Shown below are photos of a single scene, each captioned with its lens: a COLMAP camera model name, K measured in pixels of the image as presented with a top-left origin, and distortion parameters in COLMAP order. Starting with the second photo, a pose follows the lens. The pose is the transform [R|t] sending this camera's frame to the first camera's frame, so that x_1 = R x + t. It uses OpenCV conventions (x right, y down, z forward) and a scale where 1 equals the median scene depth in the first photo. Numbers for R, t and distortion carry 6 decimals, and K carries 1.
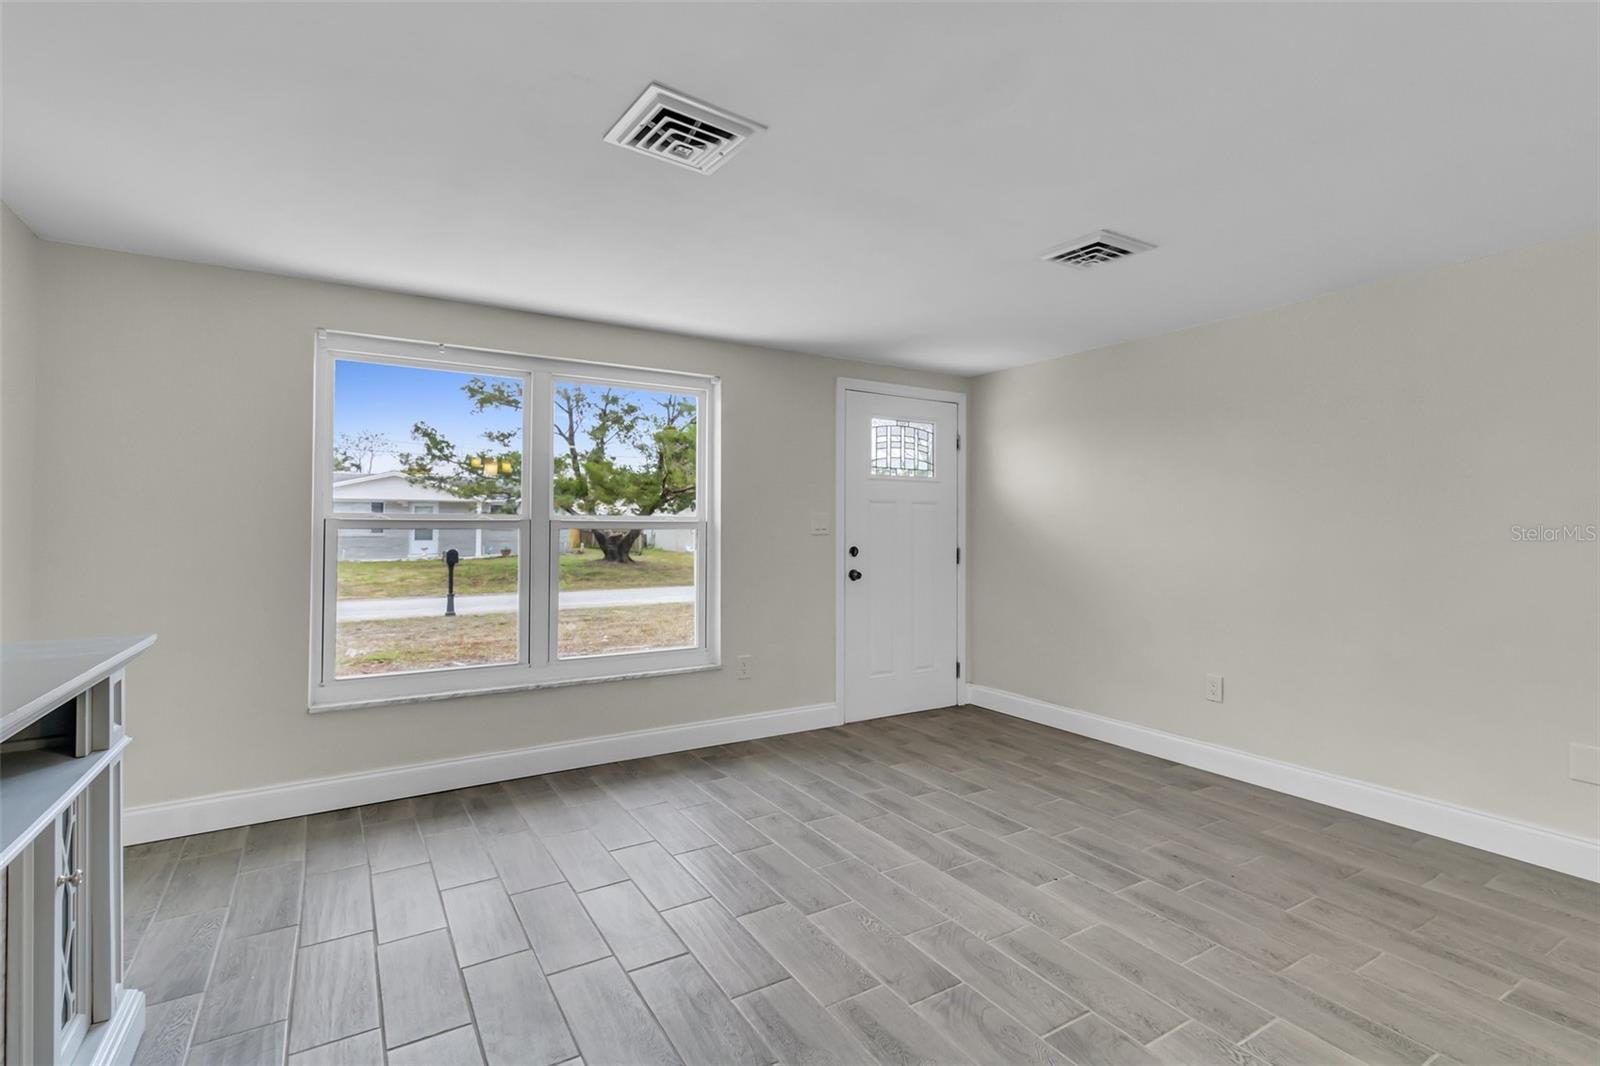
lens RADIAL K [[745.1, 0, 811.7], [0, 745.1, 520.3], [0, 0, 1]] dist [0.008187, -0.001066]
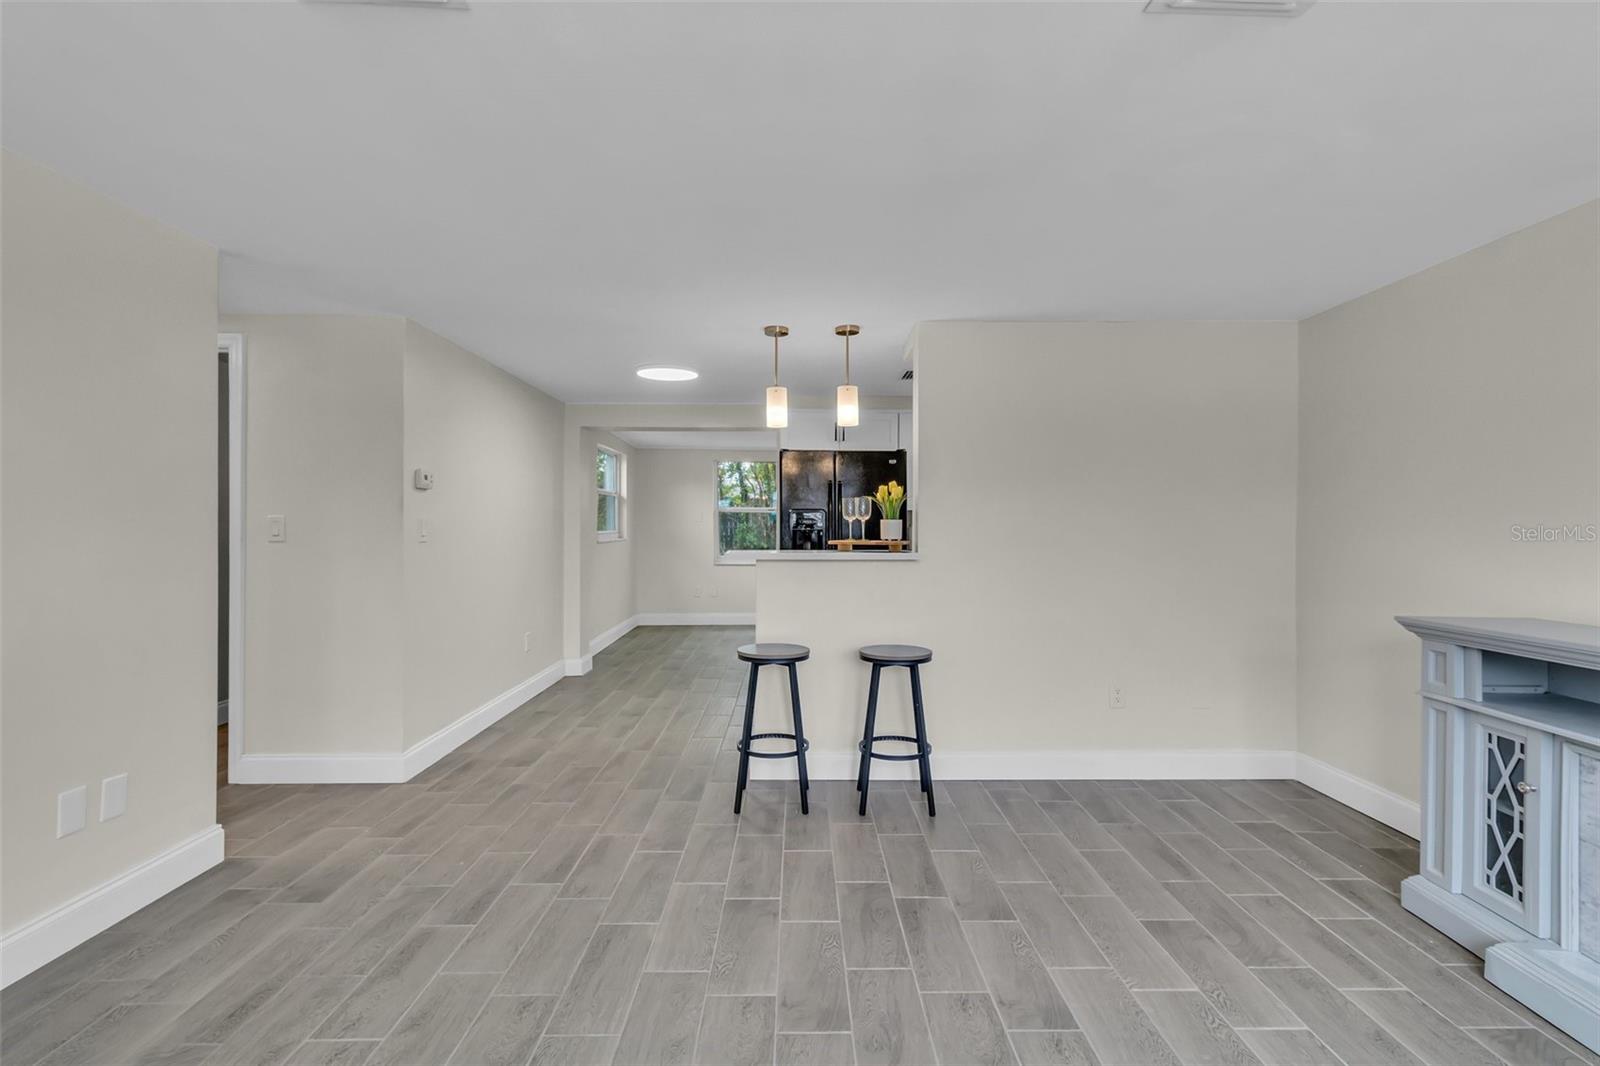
lens RADIAL K [[745.1, 0, 799.1], [0, 745.1, 528.5], [0, 0, 1]] dist [0.008187, -0.001066]
pose [[-0.855032, -0.004726, 0.518554, -0.083564], [-0.008047, 0.999959, -0.004156, 0.000609], [-0.518513, -0.007727, -0.855035, 0.987177]]
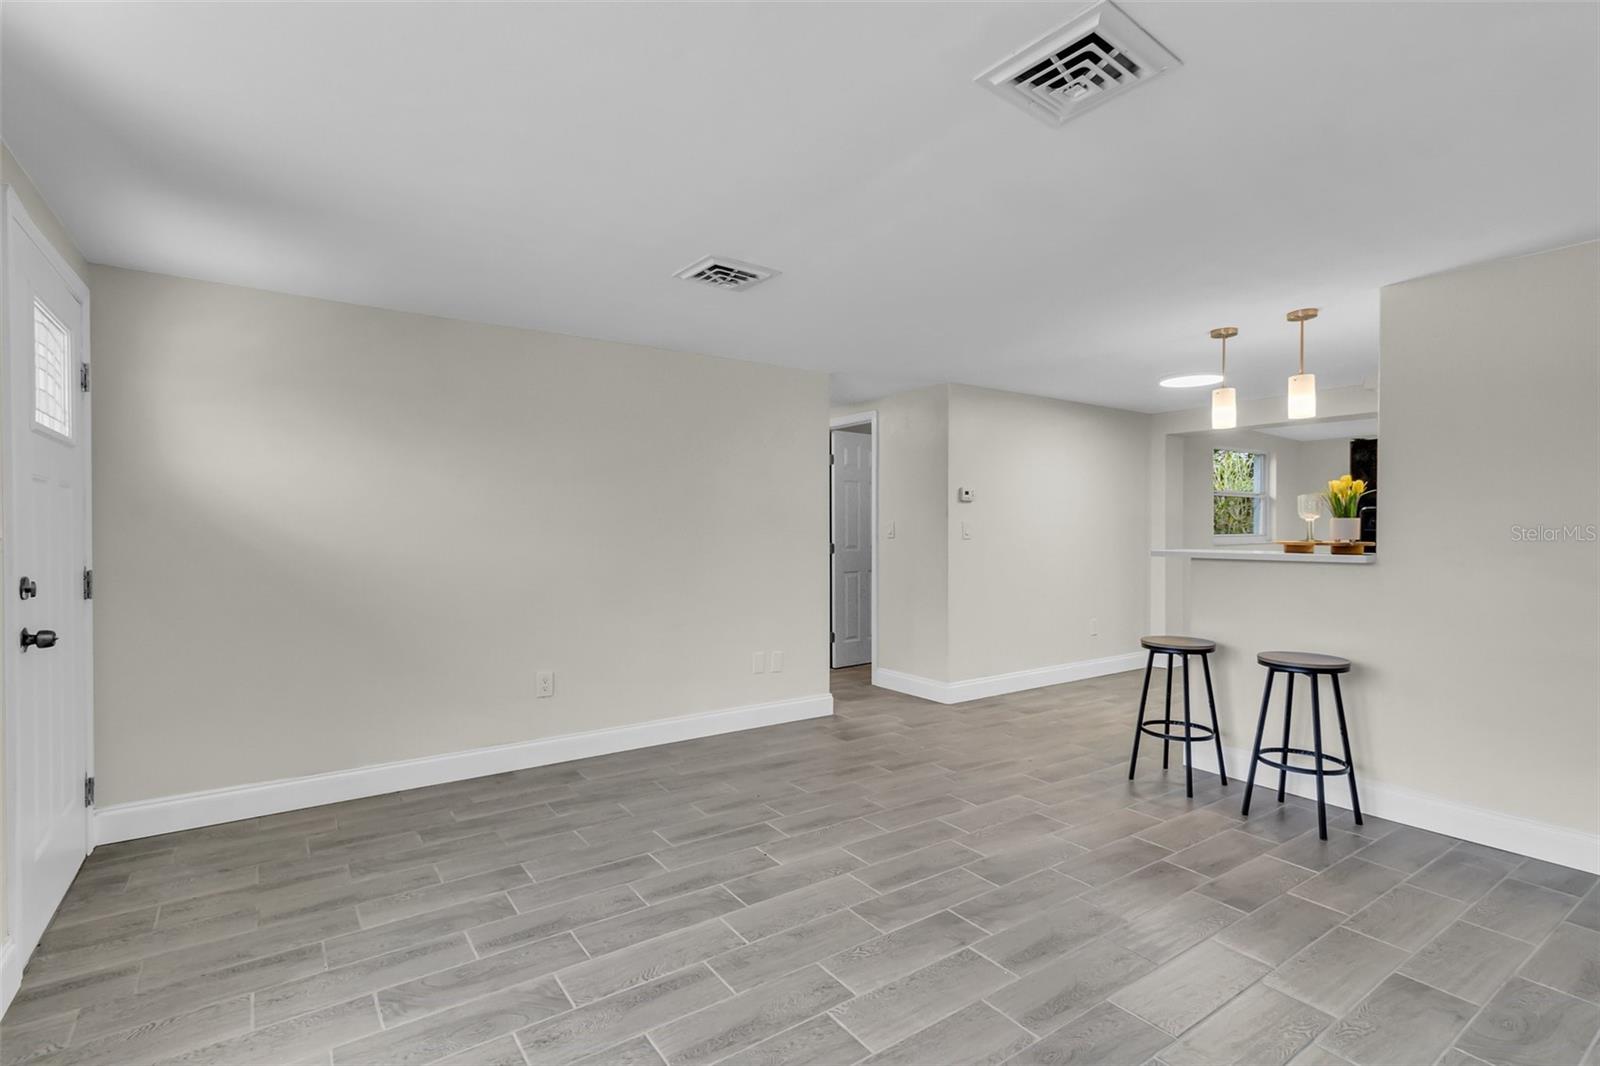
lens RADIAL K [[745.1, 0, 803.8], [0, 745.1, 538.0], [0, 0, 1]] dist [0.008187, -0.001066]
pose [[-0.048006, -0.012220, 0.998772, -0.565443], [-0.008677, 0.999893, 0.011817, 0.003271], [-0.998809, -0.008099, -0.048107, 0.744018]]
